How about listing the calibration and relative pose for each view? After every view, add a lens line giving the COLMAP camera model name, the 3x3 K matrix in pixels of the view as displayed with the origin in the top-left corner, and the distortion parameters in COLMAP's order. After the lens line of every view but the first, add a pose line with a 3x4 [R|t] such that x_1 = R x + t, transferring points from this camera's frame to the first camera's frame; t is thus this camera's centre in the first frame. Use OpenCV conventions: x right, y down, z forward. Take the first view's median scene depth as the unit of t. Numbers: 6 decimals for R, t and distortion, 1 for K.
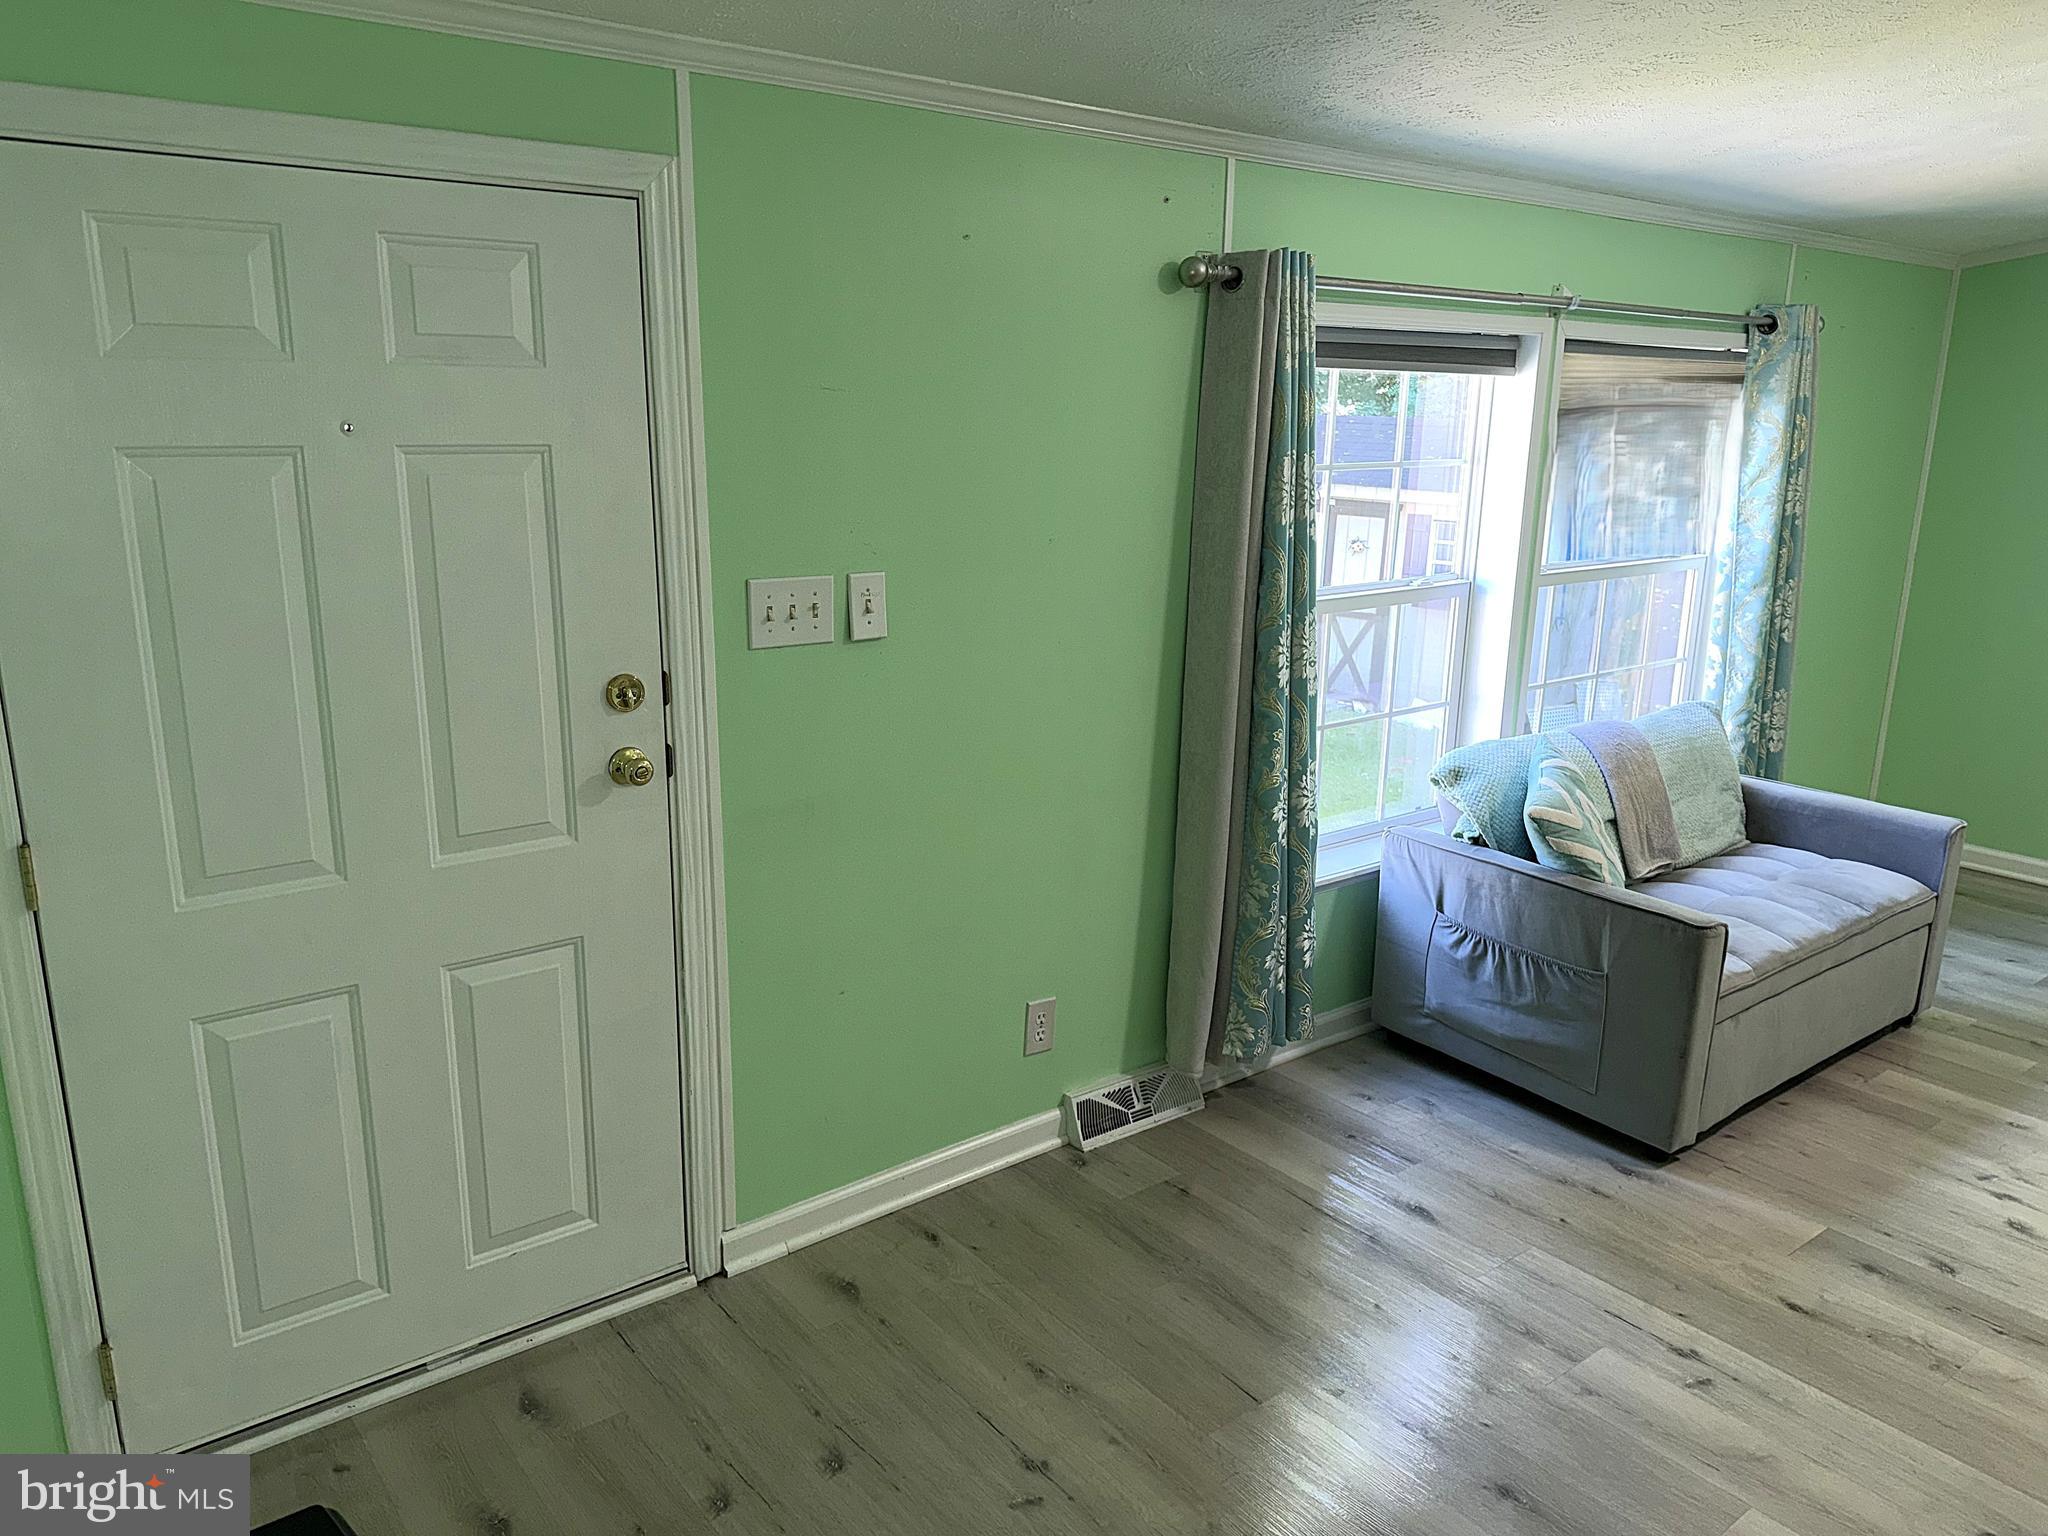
lens RADIAL K [[1448.9, 0, 1014.7], [0, 1448.9, 747.3], [0, 0, 1]] dist [0.040845, -0.059550]
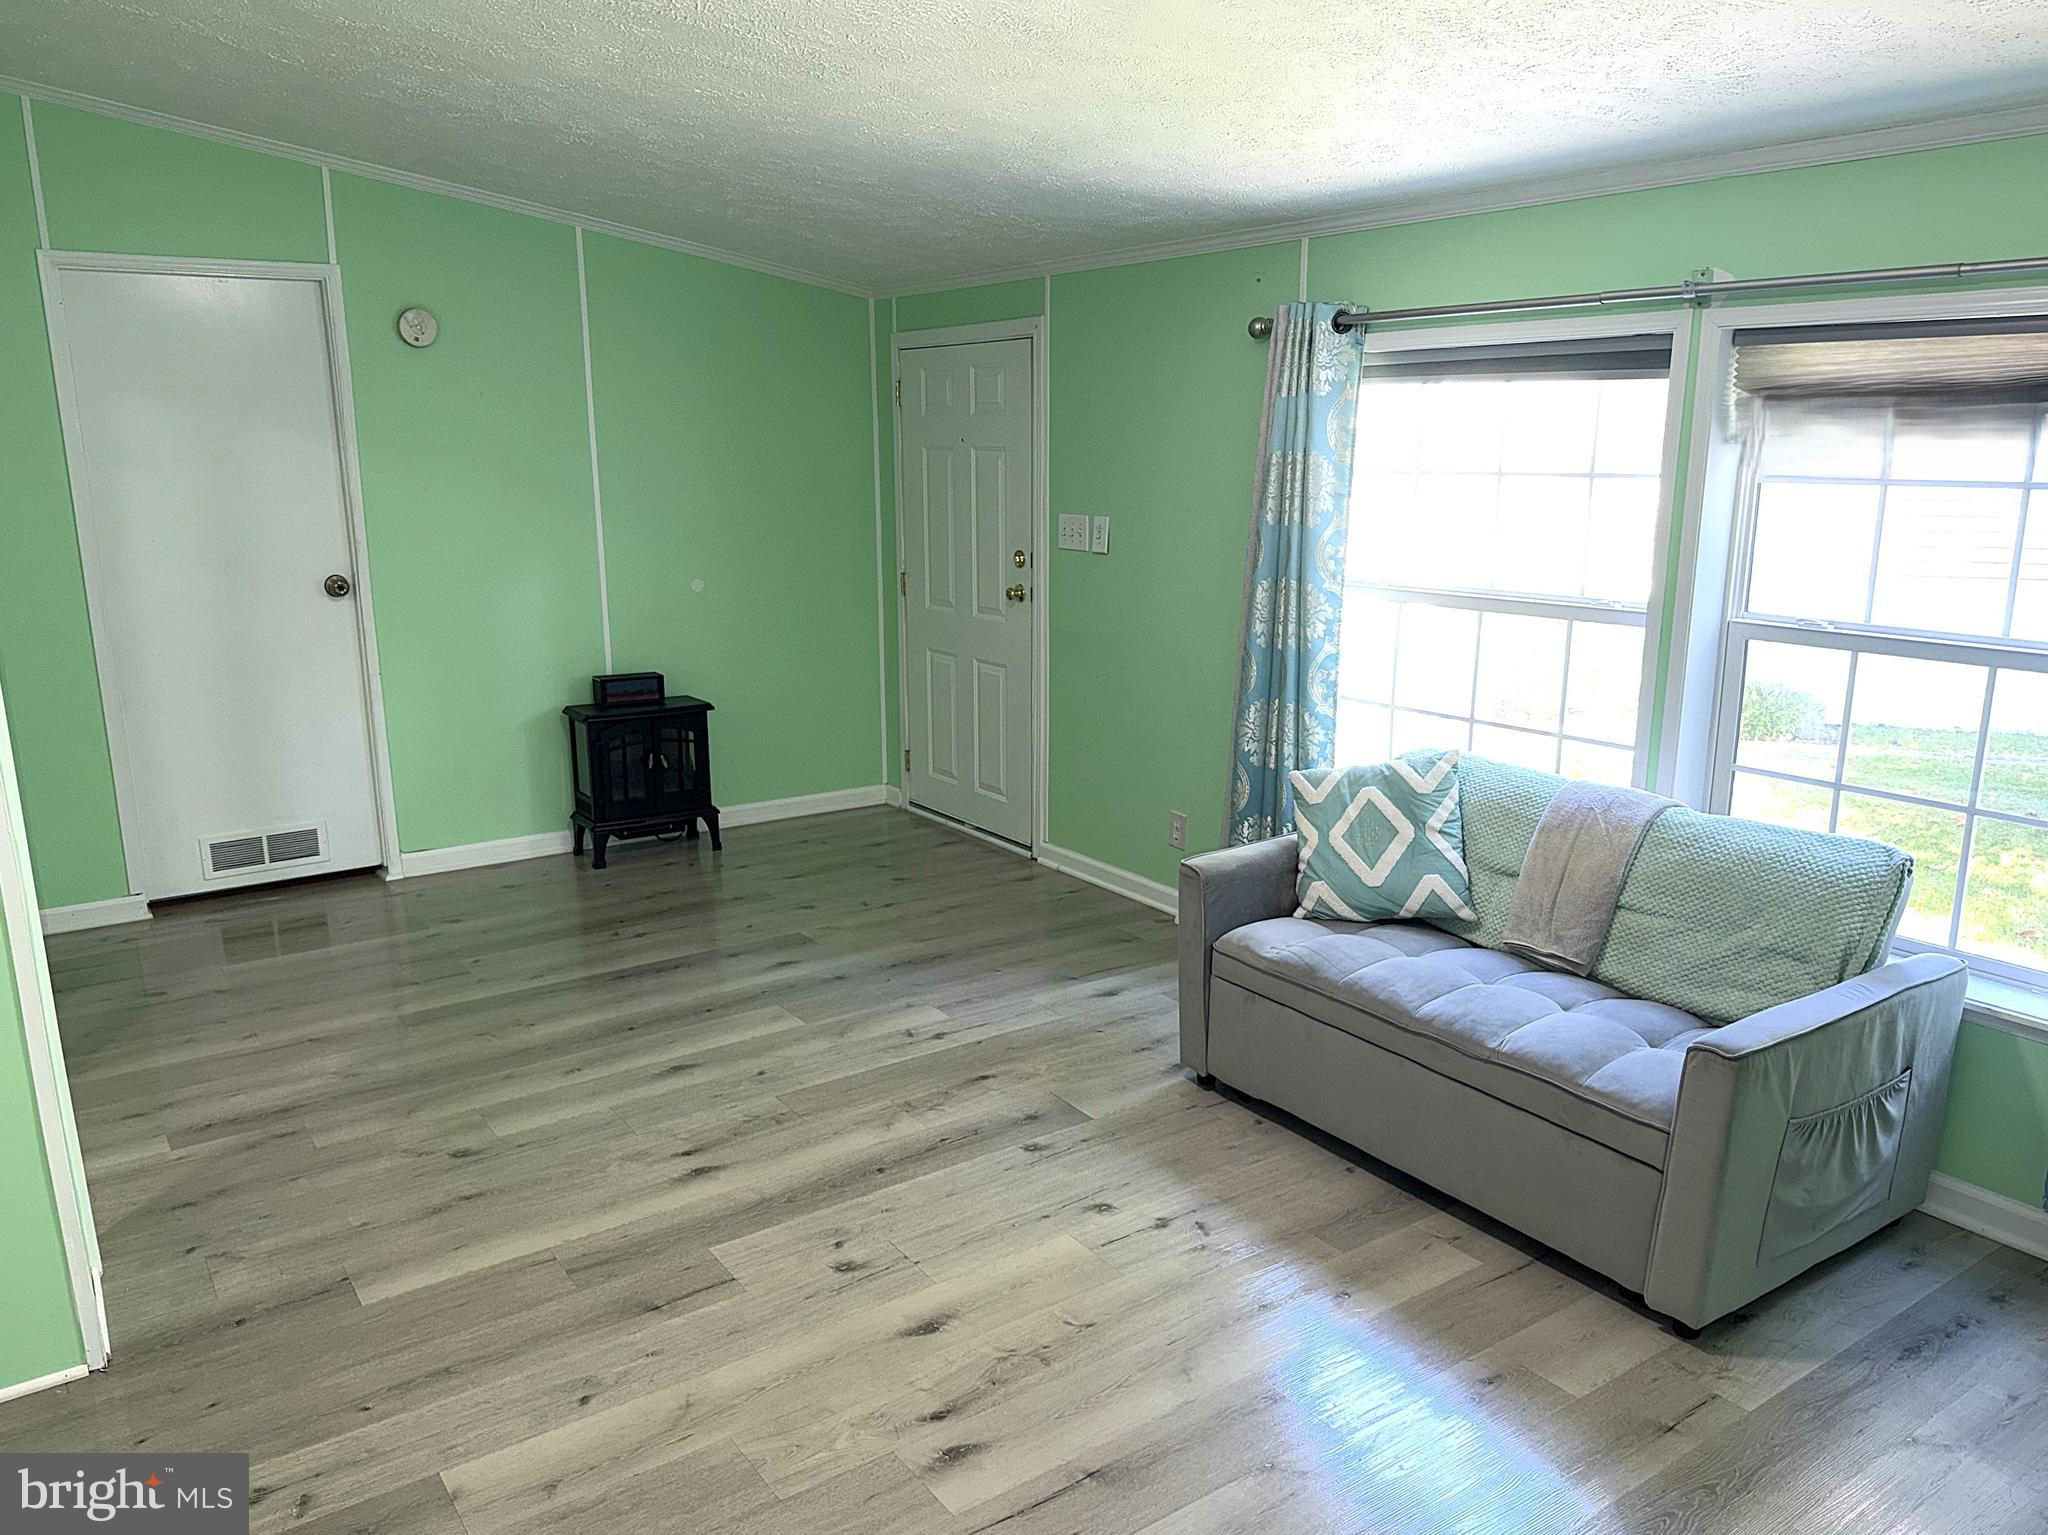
lens RADIAL K [[1448.9, 0, 1001.0], [0, 1448.9, 776.8], [0, 0, 1]] dist [0.040845, -0.059550]
pose [[-0.043152, 0.216070, -0.975424, 1.746523], [-0.229949, 0.947973, 0.220162, -0.179740], [0.972245, 0.233798, 0.008778, 0.912534]]
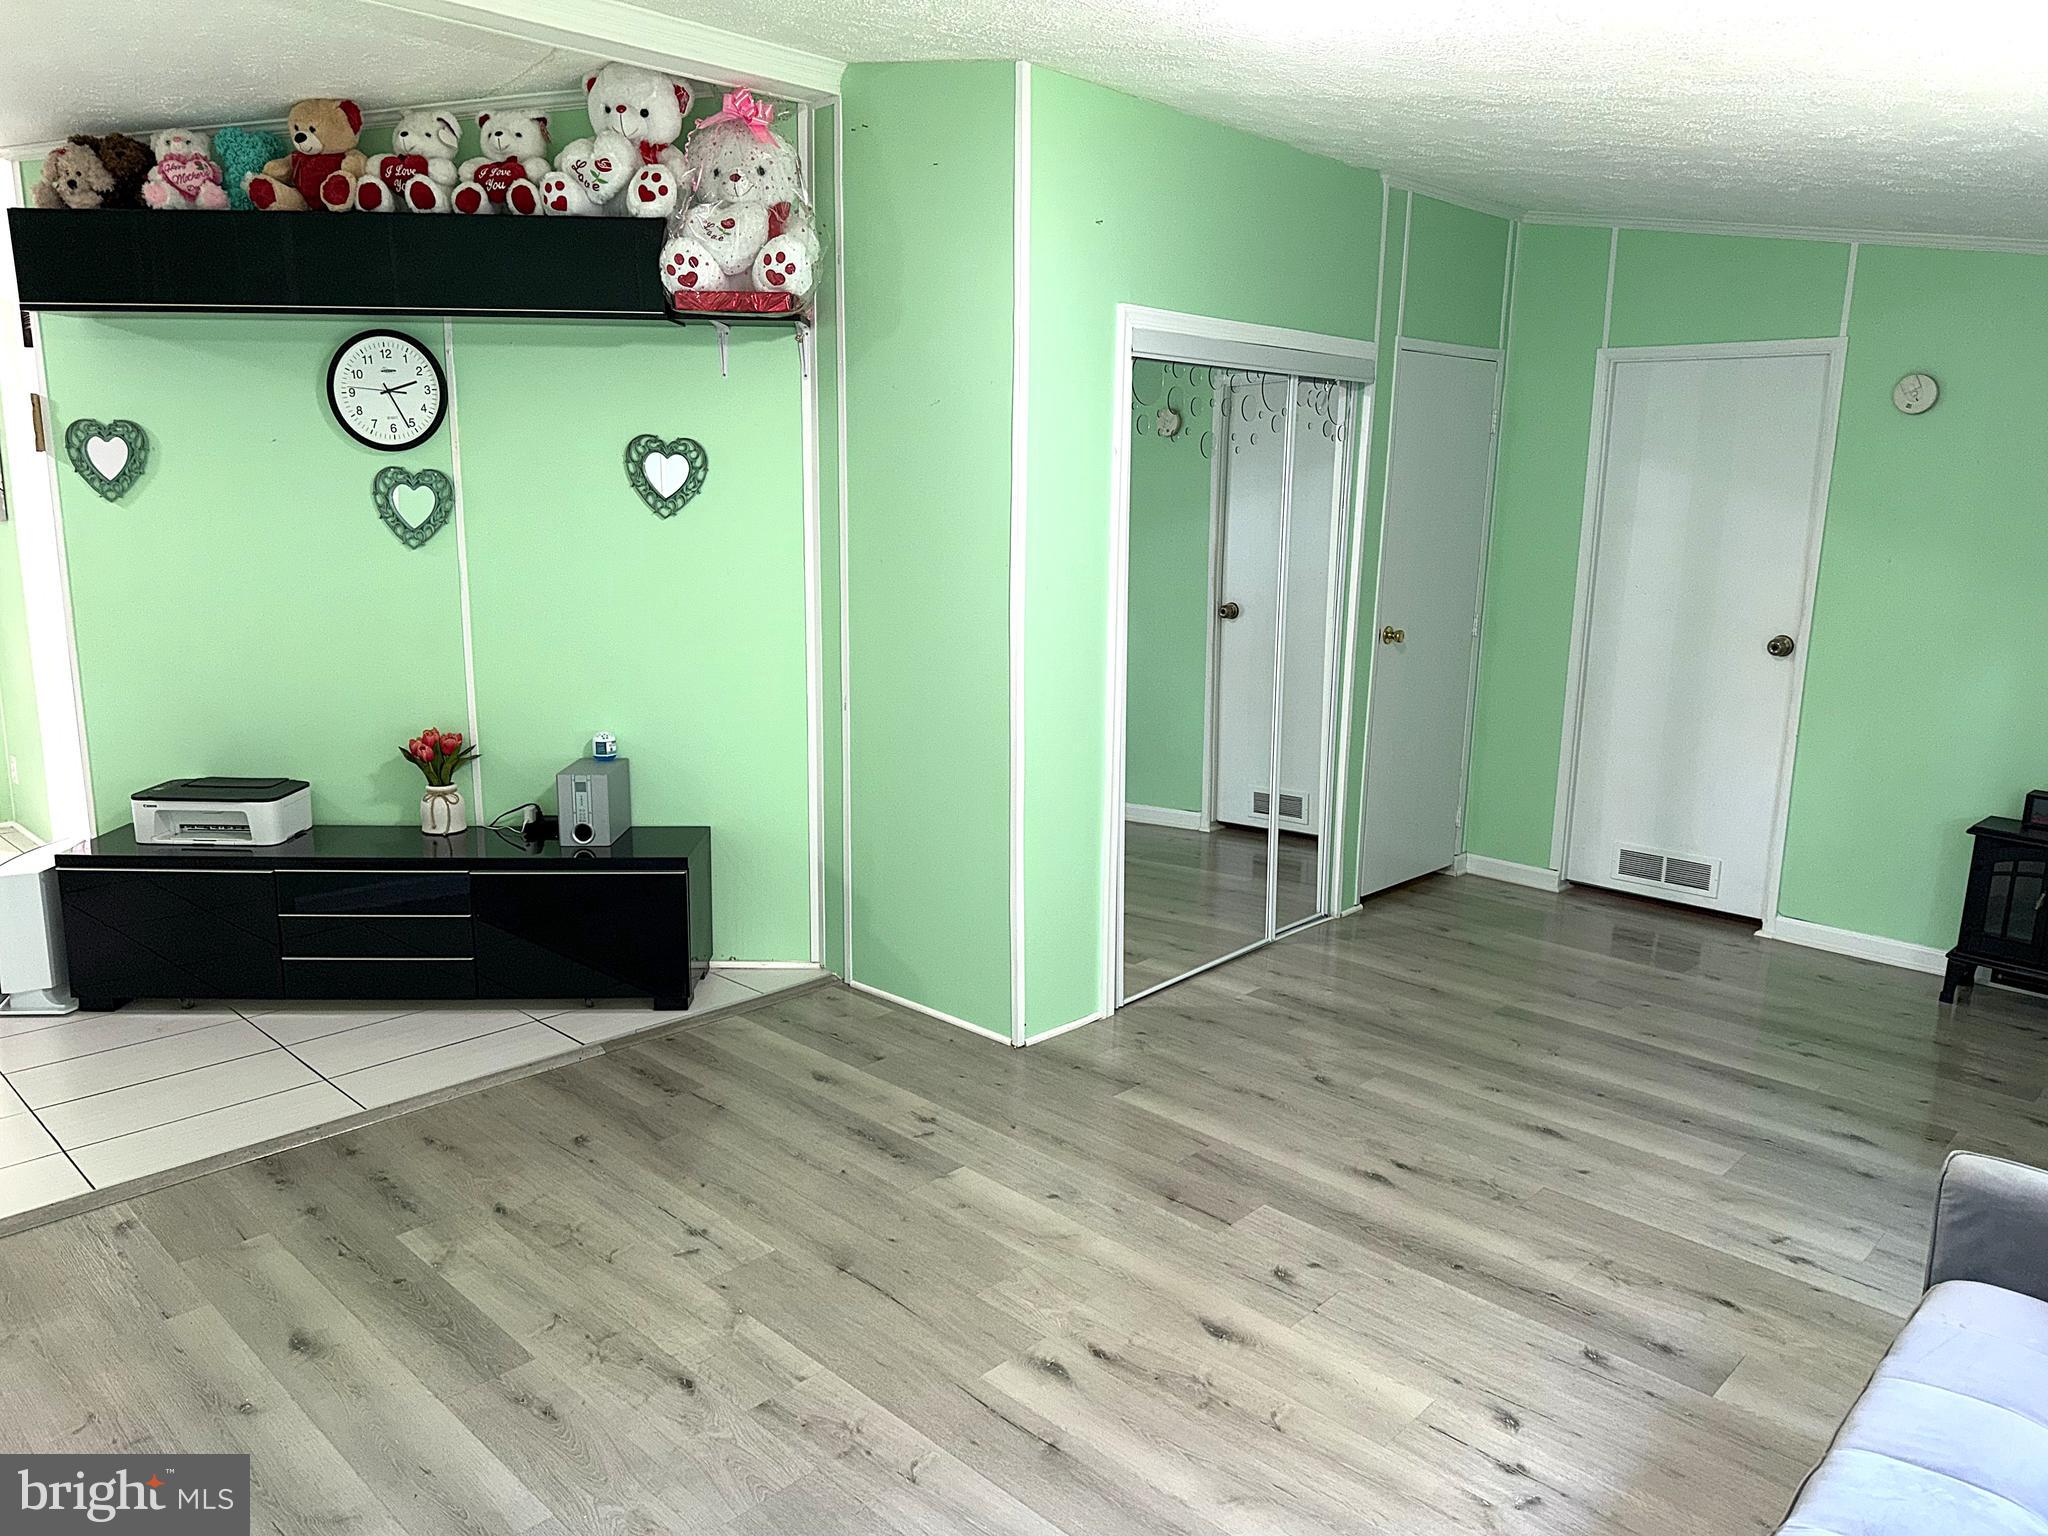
lens RADIAL K [[1448.9, 0, 1061.5], [0, 1448.9, 753.6], [0, 0, 1]] dist [0.040845, -0.059550]
pose [[-0.985462, 0.000692, -0.169894, 1.178171], [-0.069074, 0.911980, 0.404377, -0.388277], [0.155220, 0.410234, -0.898674, 1.688775]]
